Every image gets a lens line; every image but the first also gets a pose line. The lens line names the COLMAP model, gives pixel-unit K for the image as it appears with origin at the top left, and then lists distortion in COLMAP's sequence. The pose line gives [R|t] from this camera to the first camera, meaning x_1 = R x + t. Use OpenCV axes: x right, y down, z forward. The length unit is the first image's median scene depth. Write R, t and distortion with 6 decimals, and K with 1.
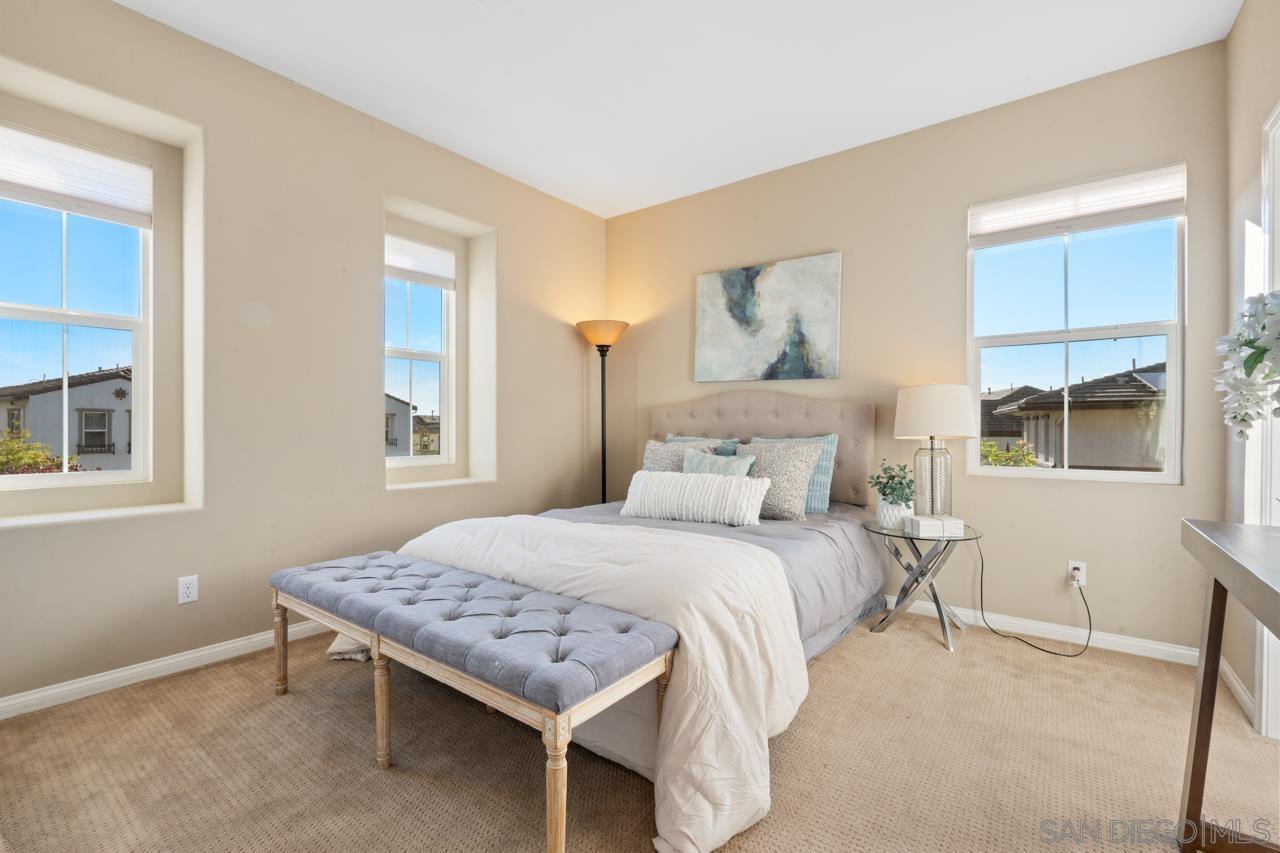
lens RADIAL K [[562.7, 0, 646.1], [0, 562.7, 427.3], [0, 0, 1]] dist [-0.002343, 0.000099]
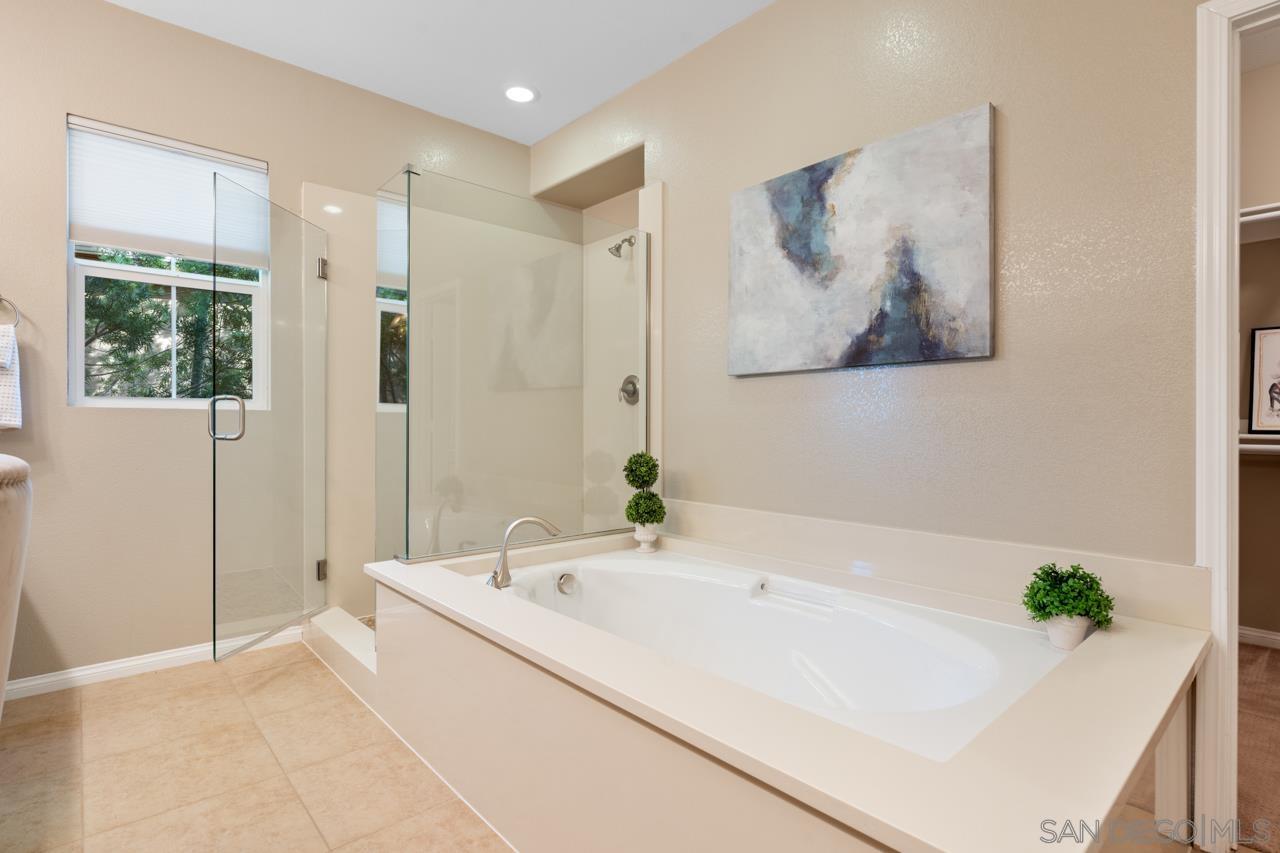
lens RADIAL K [[632.0, 0, 639.1], [0, 632.0, 423.9], [0, 0, 1]] dist [-0.001909, 0.000341]
pose [[0.980144, -0.017386, -0.197523, 0.133713], [0.014587, 0.999772, -0.015613, -0.021738], [0.197749, 0.012421, 0.980174, 0.362584]]
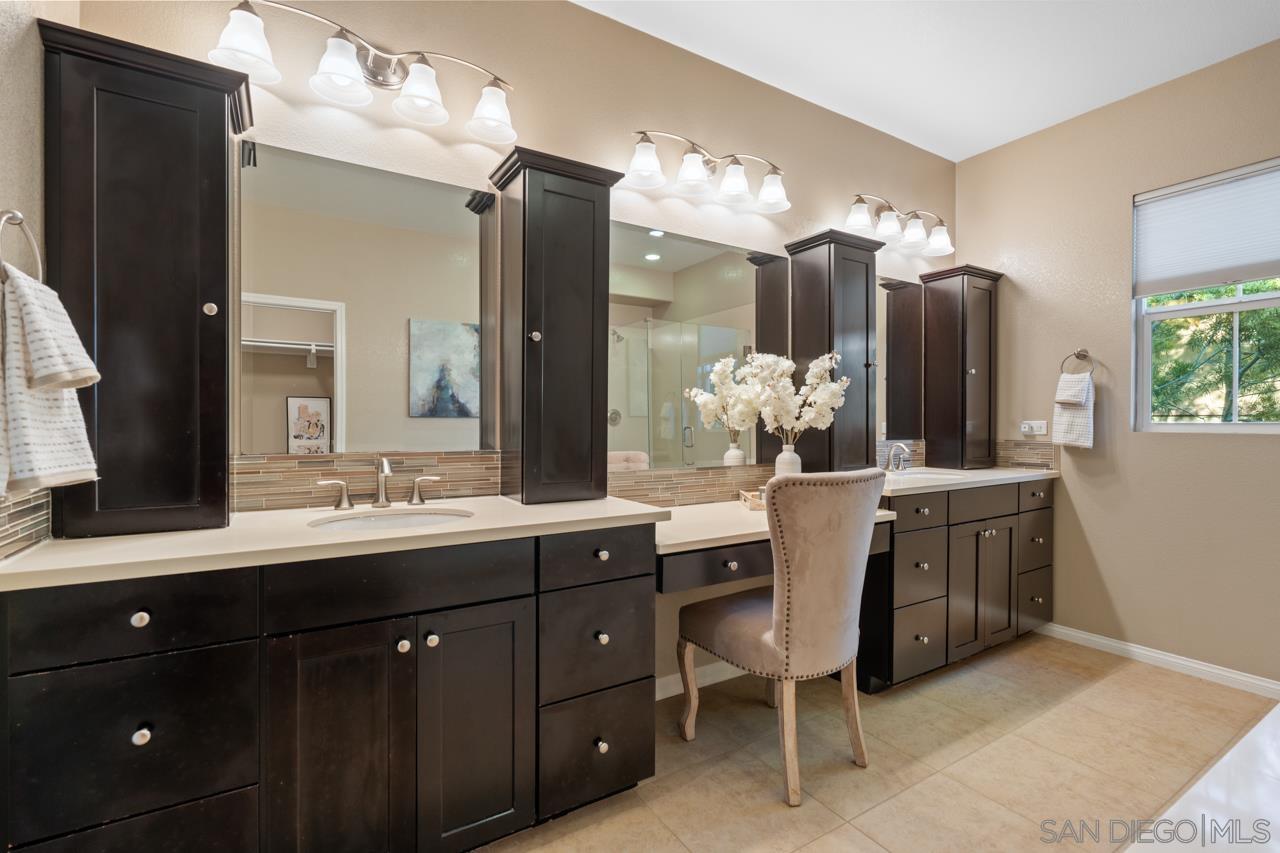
lens RADIAL K [[584.8, 0, 639.6], [0, 584.8, 426.2], [0, 0, 1]] dist [-0.005318, 0.000010]
pose [[-0.369521, -0.013590, -0.929123, 0.356223], [-0.022627, 0.999728, -0.005623, -0.047534], [0.928947, 0.018946, -0.369728, 0.574909]]
